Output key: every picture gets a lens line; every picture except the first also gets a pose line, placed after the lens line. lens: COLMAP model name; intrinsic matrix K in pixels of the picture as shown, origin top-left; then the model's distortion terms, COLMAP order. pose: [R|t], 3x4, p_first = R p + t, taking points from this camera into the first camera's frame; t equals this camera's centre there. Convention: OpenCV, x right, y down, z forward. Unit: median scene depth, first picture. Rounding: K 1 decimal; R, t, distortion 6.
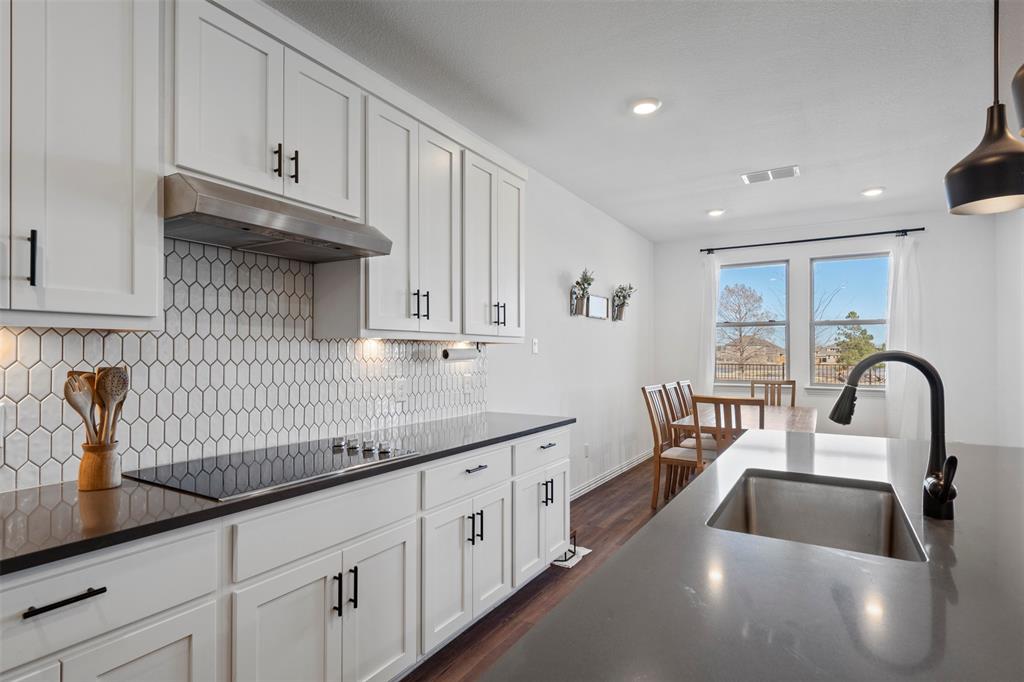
lens RADIAL K [[523.5, 0, 510.3], [0, 523.5, 349.2], [0, 0, 1]] dist [-0.000068, 0.001177]
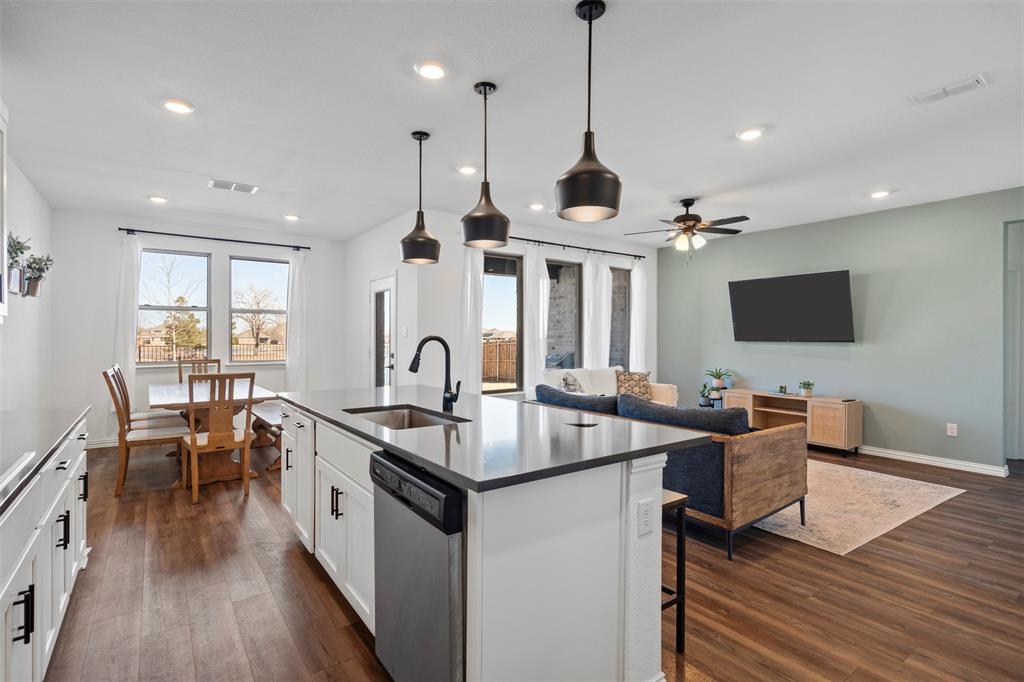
lens RADIAL K [[491.1, 0, 504.0], [0, 491.1, 338.7], [0, 0, 1]] dist [0.000089, -0.000133]
pose [[0.389352, -0.004800, 0.921077, -0.369453], [-0.008933, 0.999920, 0.008987, -0.001585], [-0.921046, -0.011727, 0.389278, -0.011618]]
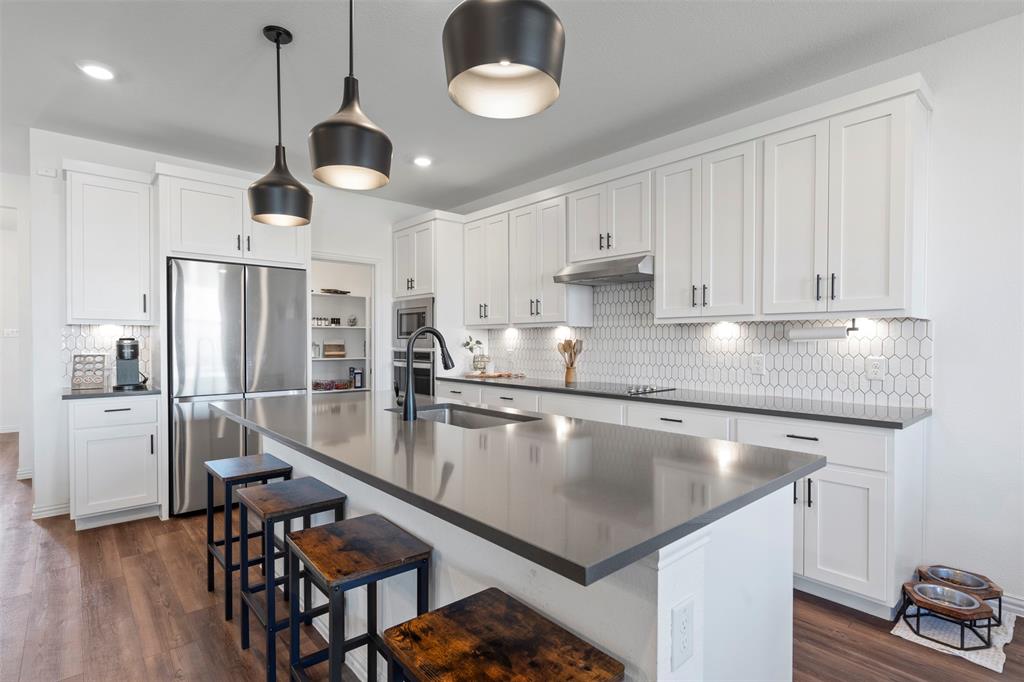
lens RADIAL K [[503.1, 0, 509.4], [0, 503.1, 347.3], [0, 0, 1]] dist [0.001168, -0.000056]
pose [[-0.293572, 0.008995, -0.955895, 0.852268], [0.005587, 0.999955, 0.007694, 0.022902], [0.955921, -0.003082, -0.293609, 0.663410]]
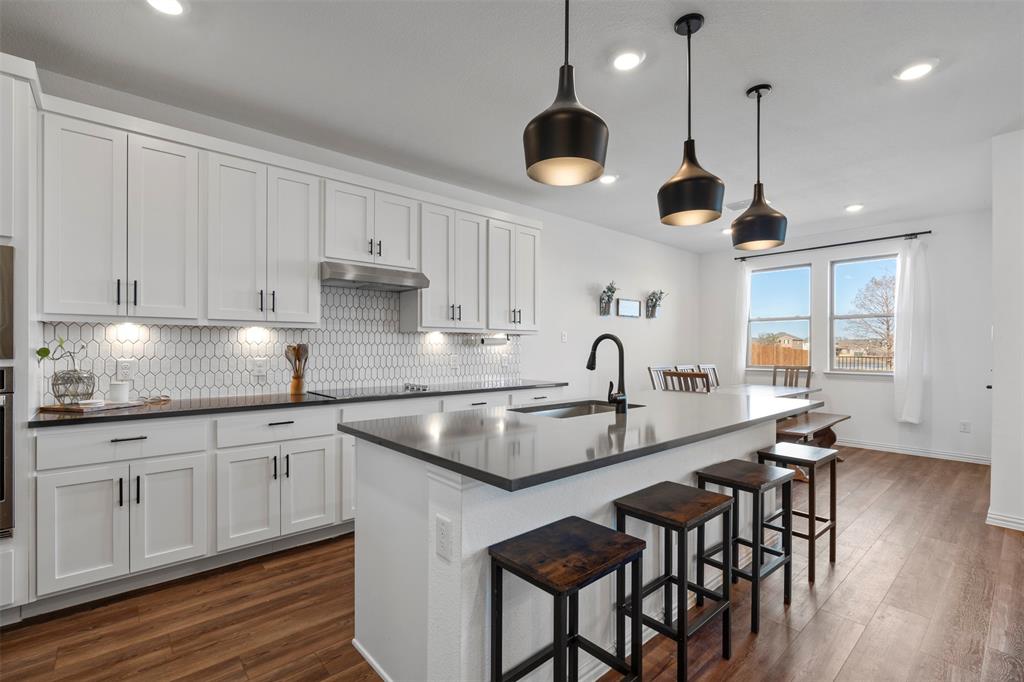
lens RADIAL K [[461.5, 0, 512.5], [0, 461.5, 348.9], [0, 0, 1]] dist [-0.002132, 0.000142]
pose [[0.957591, 0.001675, -0.288128, 0.340070], [0.001321, 0.999947, 0.010203, 0.016396], [0.288130, -0.010151, 0.957538, -0.328241]]
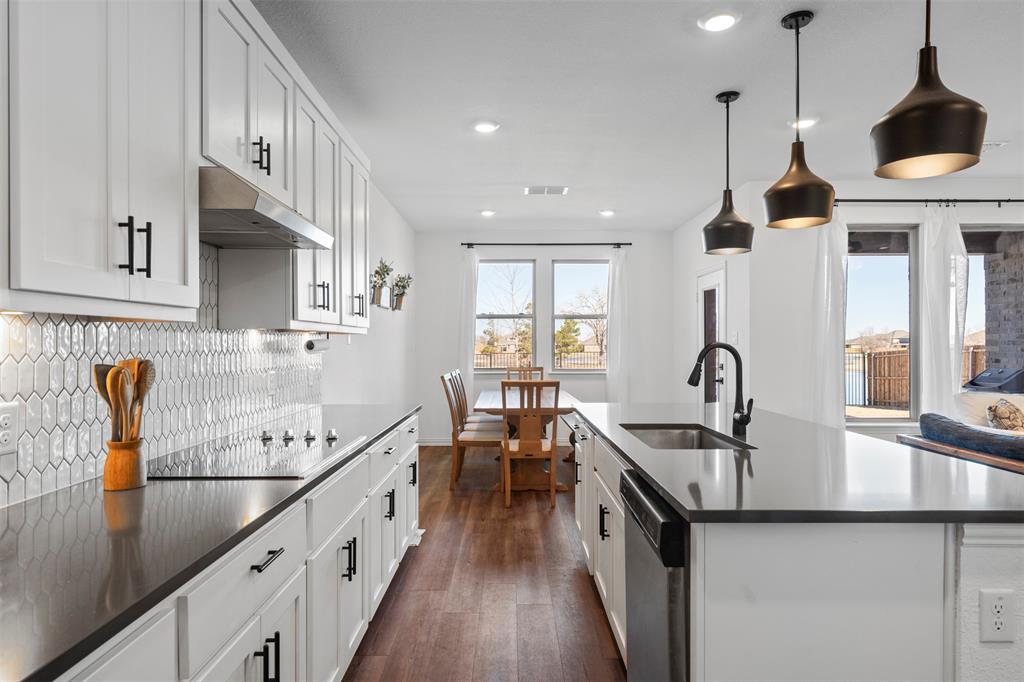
lens RADIAL K [[601.6, 0, 512.3], [0, 601.6, 343.2], [0, 0, 1]] dist [0.005451, 0.001403]
pose [[0.849695, -0.002389, 0.527269, -0.343344], [-0.001908, 0.999969, 0.007606, -0.002694], [-0.527270, -0.007469, 0.849665, -0.128161]]
